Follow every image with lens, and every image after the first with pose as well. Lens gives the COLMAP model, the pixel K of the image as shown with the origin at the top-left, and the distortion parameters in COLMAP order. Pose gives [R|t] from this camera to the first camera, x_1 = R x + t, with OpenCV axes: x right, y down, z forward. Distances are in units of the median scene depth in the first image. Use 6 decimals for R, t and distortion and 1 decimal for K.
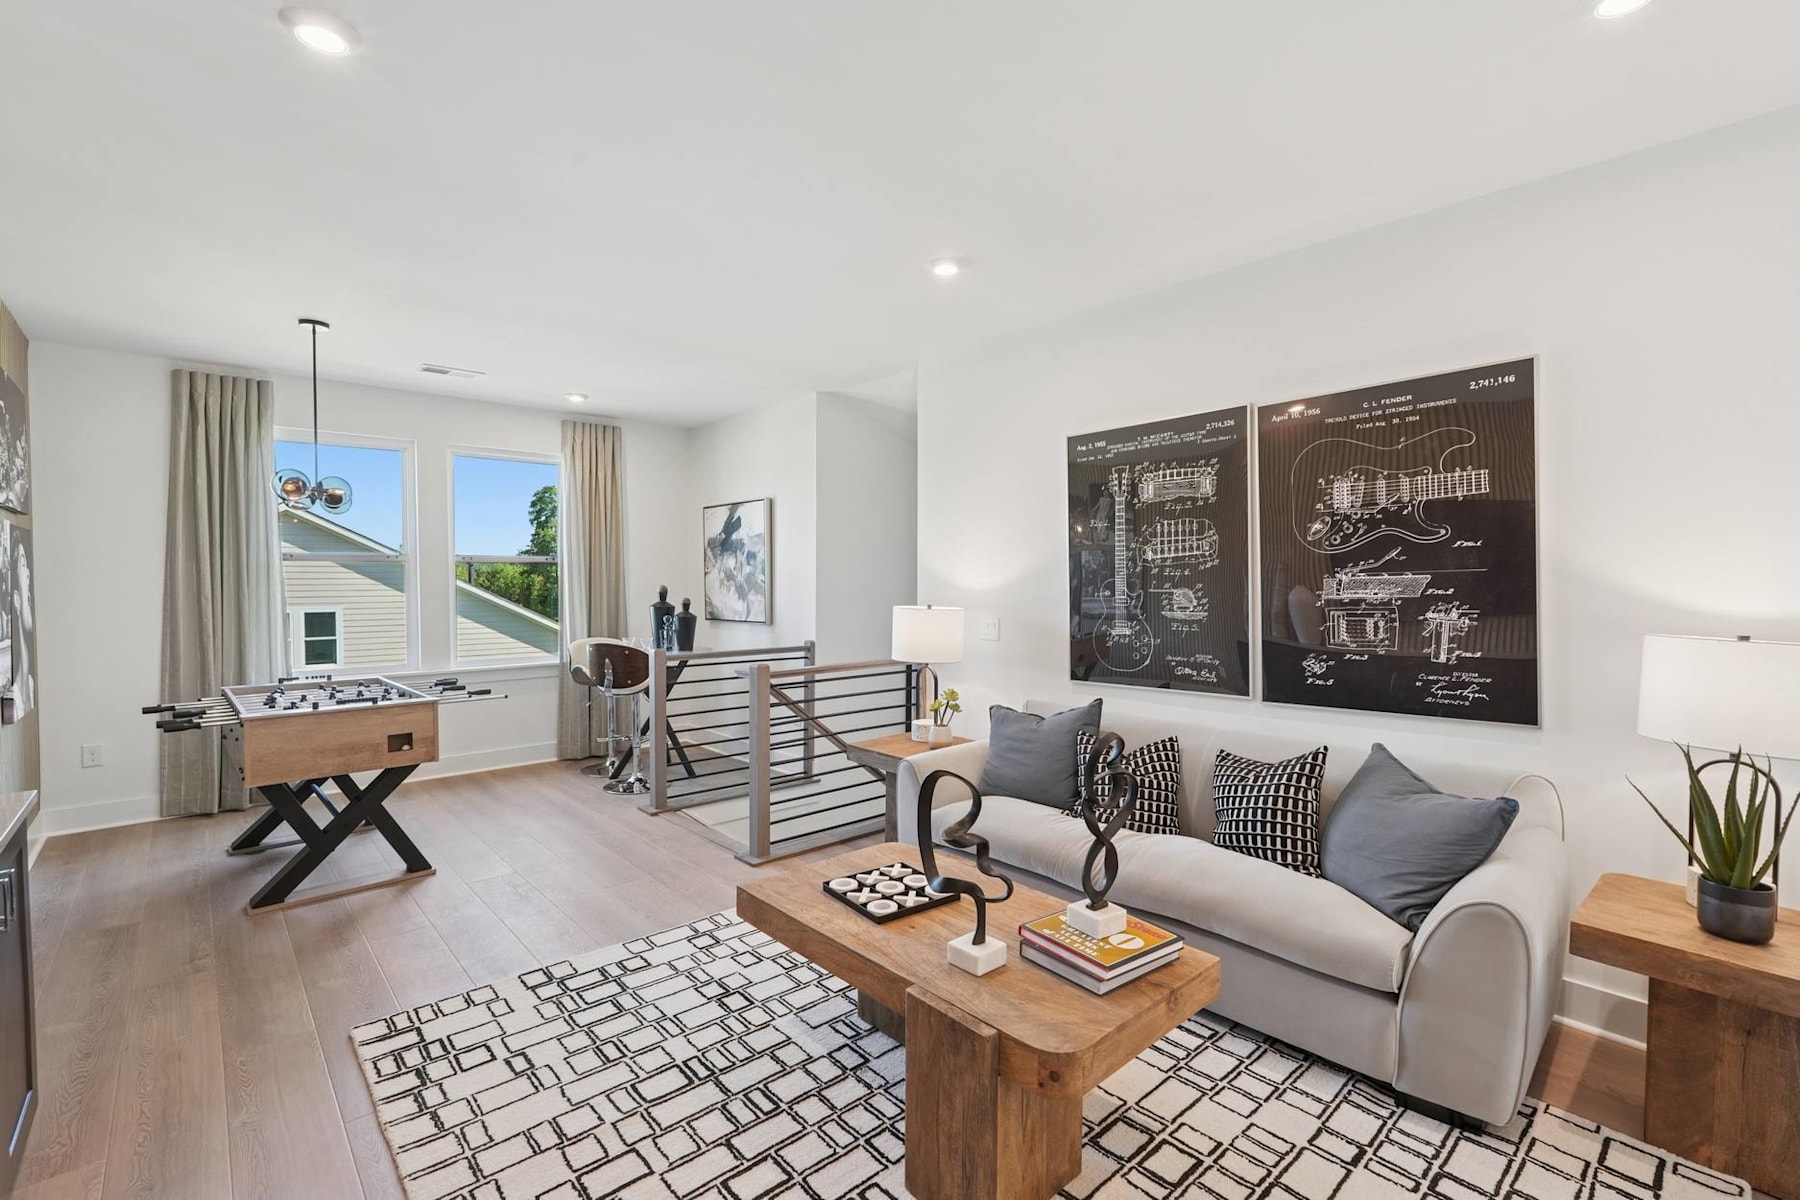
lens RADIAL K [[796.0, 0, 898.3], [0, 796.0, 597.0], [0, 0, 1]] dist [-0.005091, 0.000169]
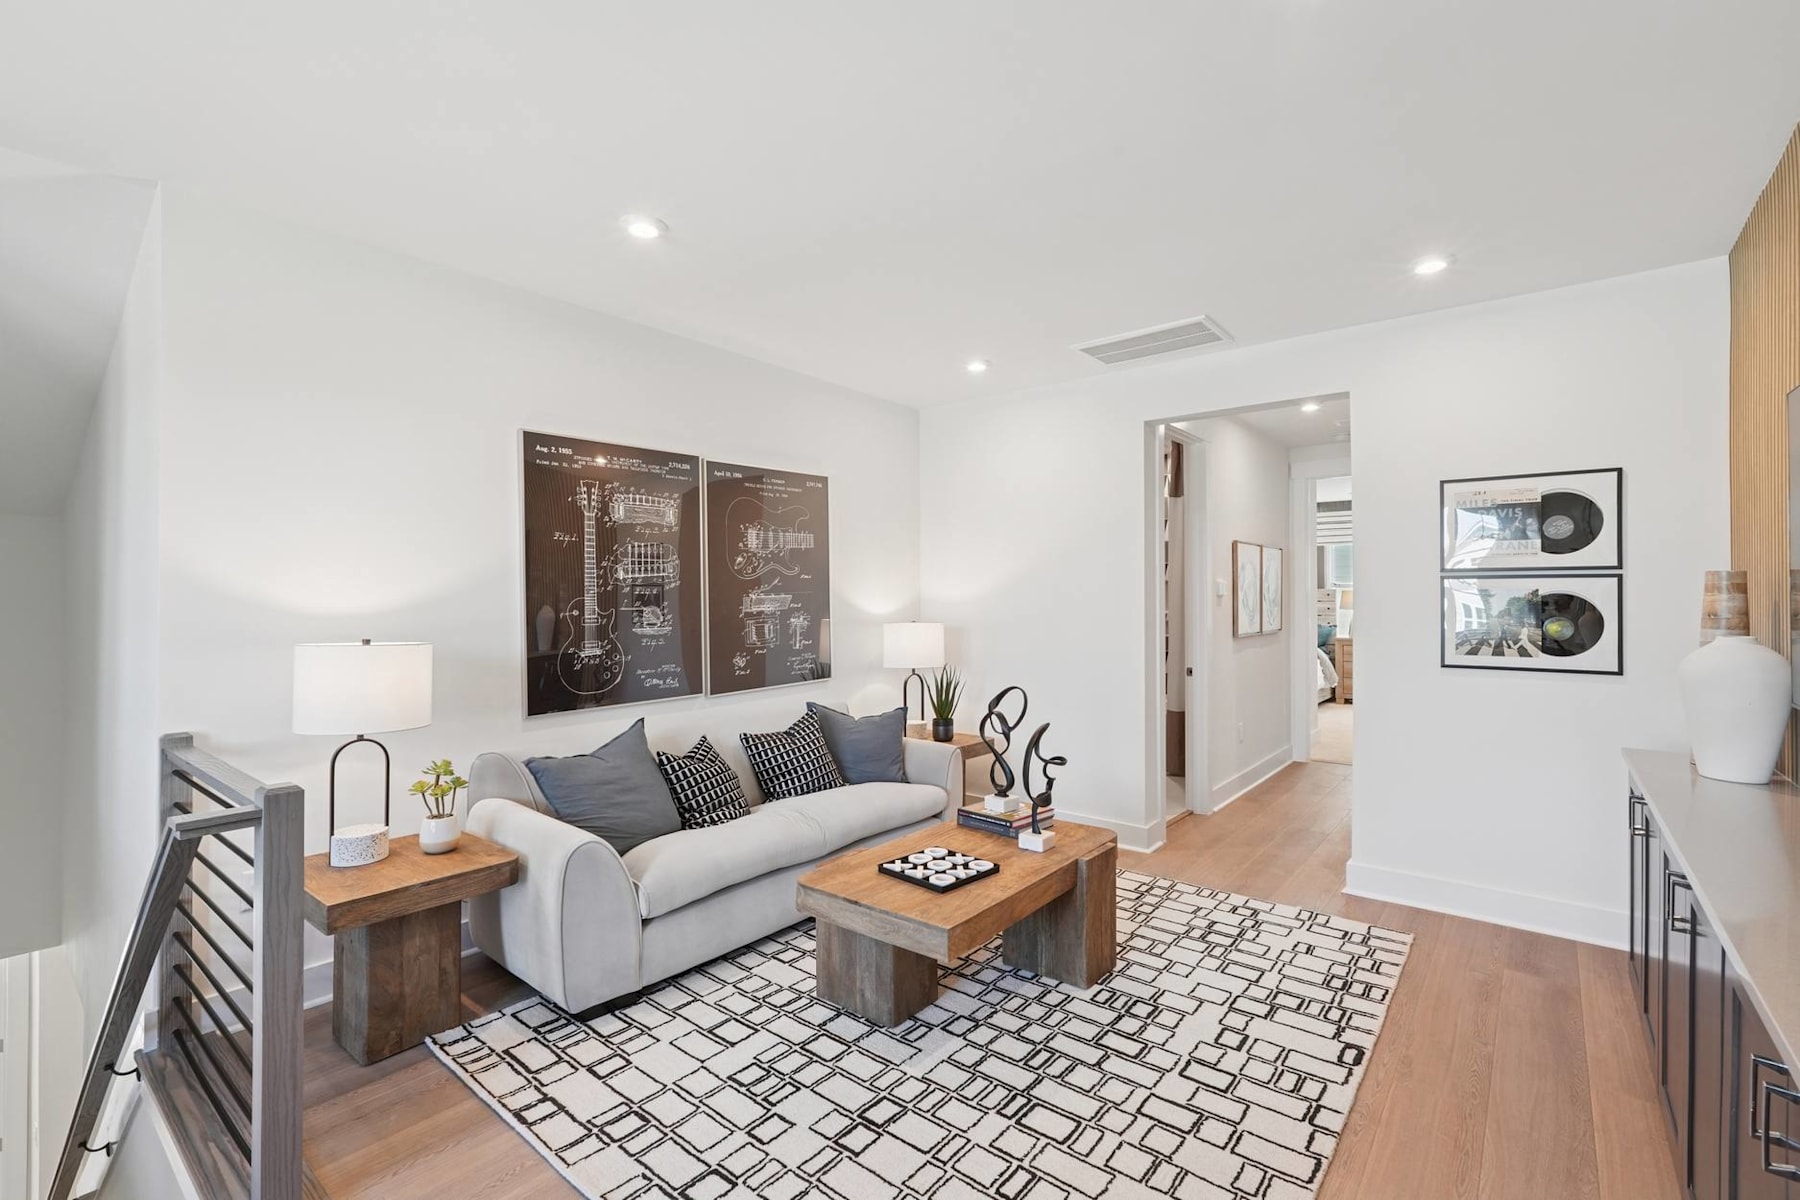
lens RADIAL K [[796.0, 0, 898.3], [0, 796.0, 597.0], [0, 0, 1]] dist [-0.005091, 0.000169]
pose [[-0.152077, -0.001944, 0.988367, -0.739978], [0.019993, 0.999787, 0.005043, -0.021364], [-0.988166, 0.020527, -0.152006, 0.795613]]
